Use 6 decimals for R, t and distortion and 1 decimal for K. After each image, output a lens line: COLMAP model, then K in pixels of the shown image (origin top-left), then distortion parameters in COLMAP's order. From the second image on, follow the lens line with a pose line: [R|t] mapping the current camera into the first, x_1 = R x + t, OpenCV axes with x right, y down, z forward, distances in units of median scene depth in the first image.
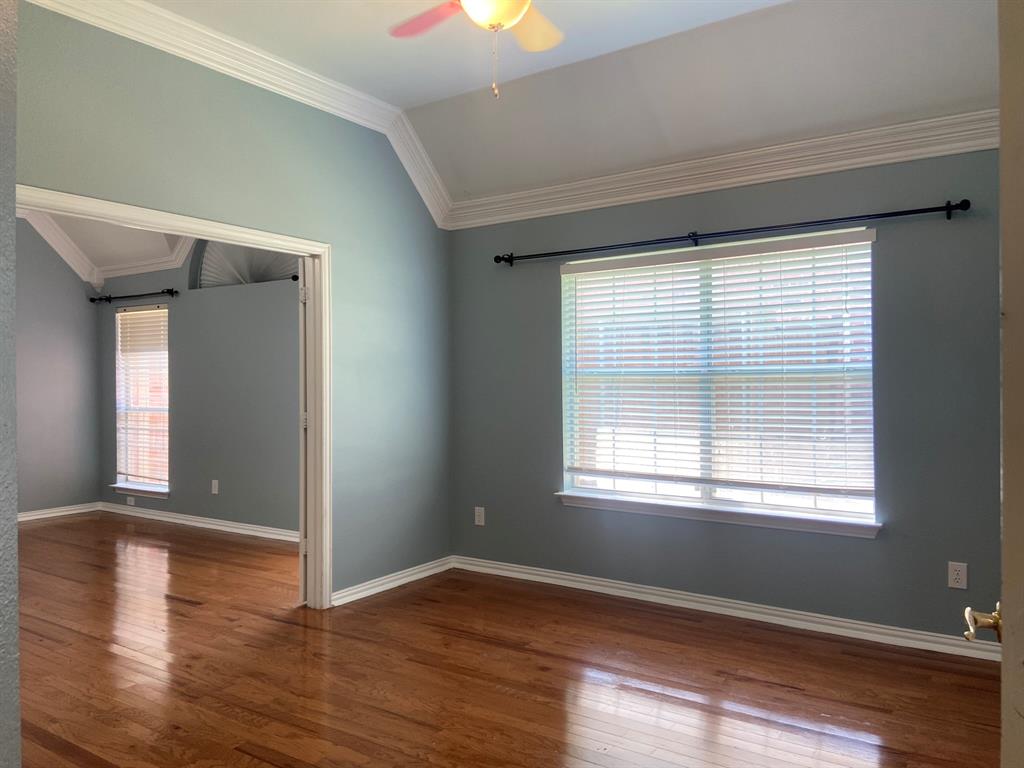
lens RADIAL K [[771.3, 0, 510.4], [0, 771.3, 381.2], [0, 0, 1]] dist [0.069739, -0.062170]
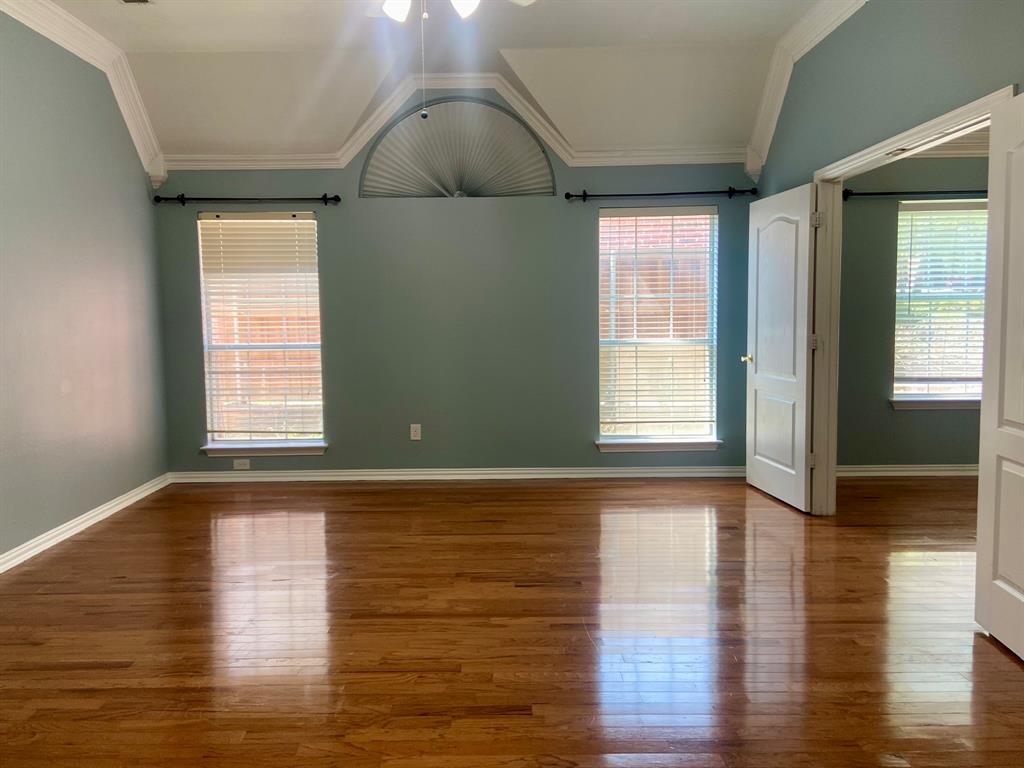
lens RADIAL K [[771.3, 0, 507.4], [0, 771.3, 386.1], [0, 0, 1]] dist [0.069739, -0.062170]
pose [[0.834341, -0.050811, 0.548902, -0.700962], [0.008865, 0.996851, 0.078801, 0.016242], [-0.551177, -0.060881, 0.832164, 0.212242]]
